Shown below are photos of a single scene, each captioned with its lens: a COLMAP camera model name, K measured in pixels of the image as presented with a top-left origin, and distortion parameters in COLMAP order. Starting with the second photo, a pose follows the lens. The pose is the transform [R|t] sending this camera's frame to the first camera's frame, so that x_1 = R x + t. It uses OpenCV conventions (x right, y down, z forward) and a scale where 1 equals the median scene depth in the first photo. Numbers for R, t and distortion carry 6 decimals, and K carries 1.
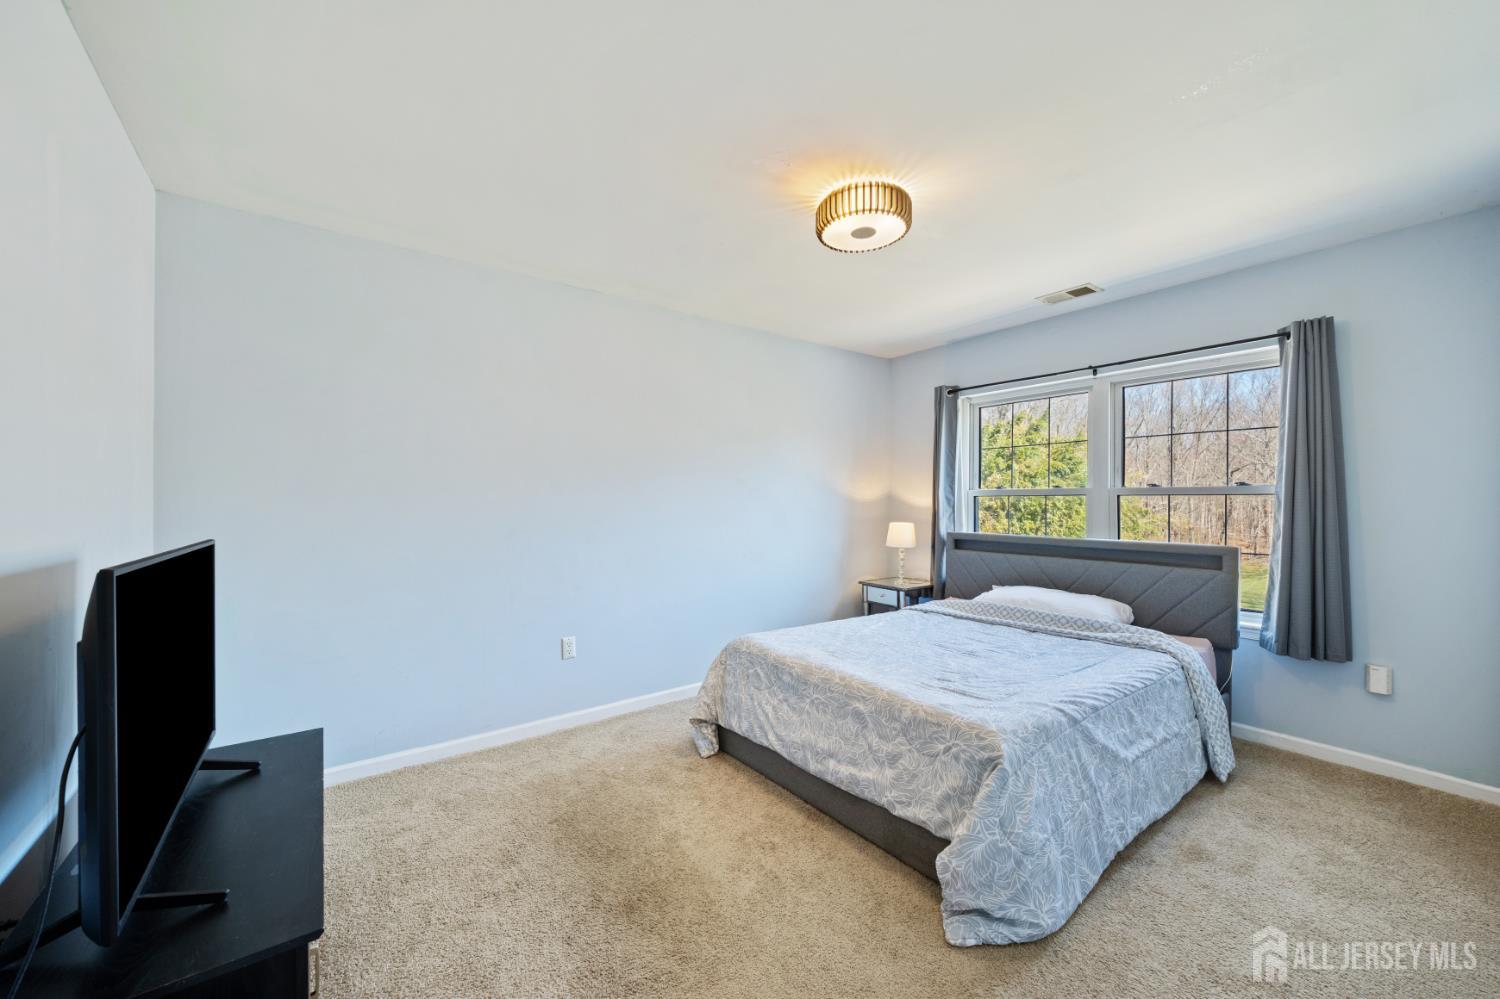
lens RADIAL K [[563.9, 0, 750.0], [0, 563.9, 499.5], [0, 0, 1]] dist [0.001068, 0.000030]
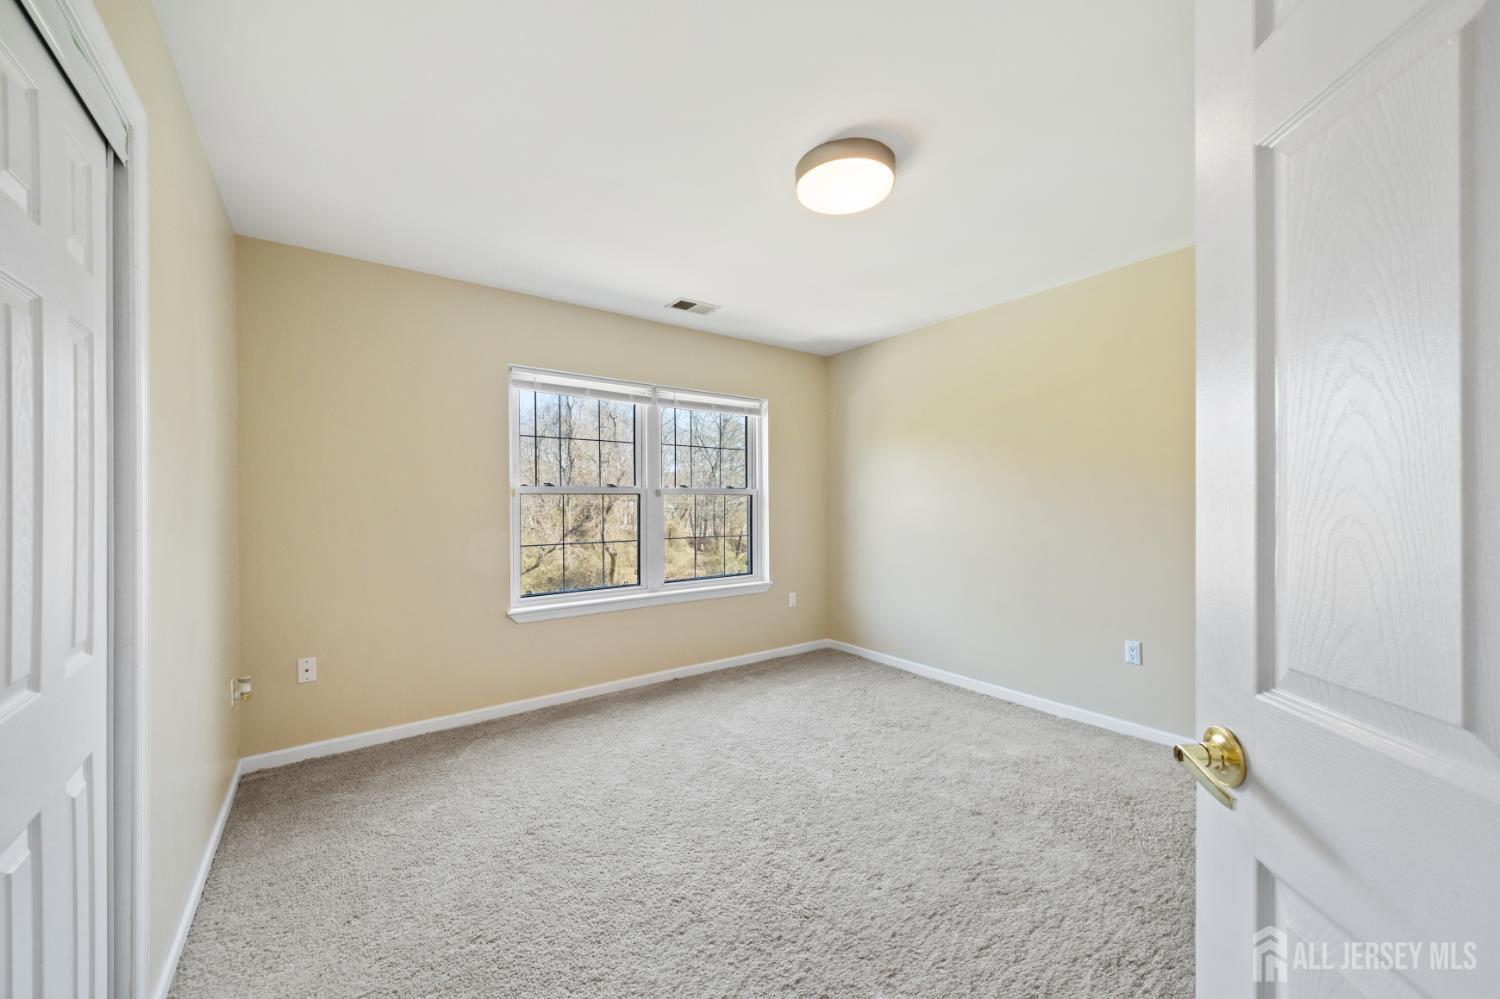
lens RADIAL K [[563.9, 0, 750.0], [0, 563.9, 499.5], [0, 0, 1]] dist [0.001068, 0.000030]
pose [[0.999966, 0.001022, -0.008241, 0.735392], [-0.000982, 0.999988, 0.004860, -0.002872], [0.008246, -0.004852, 0.999954, -0.080112]]
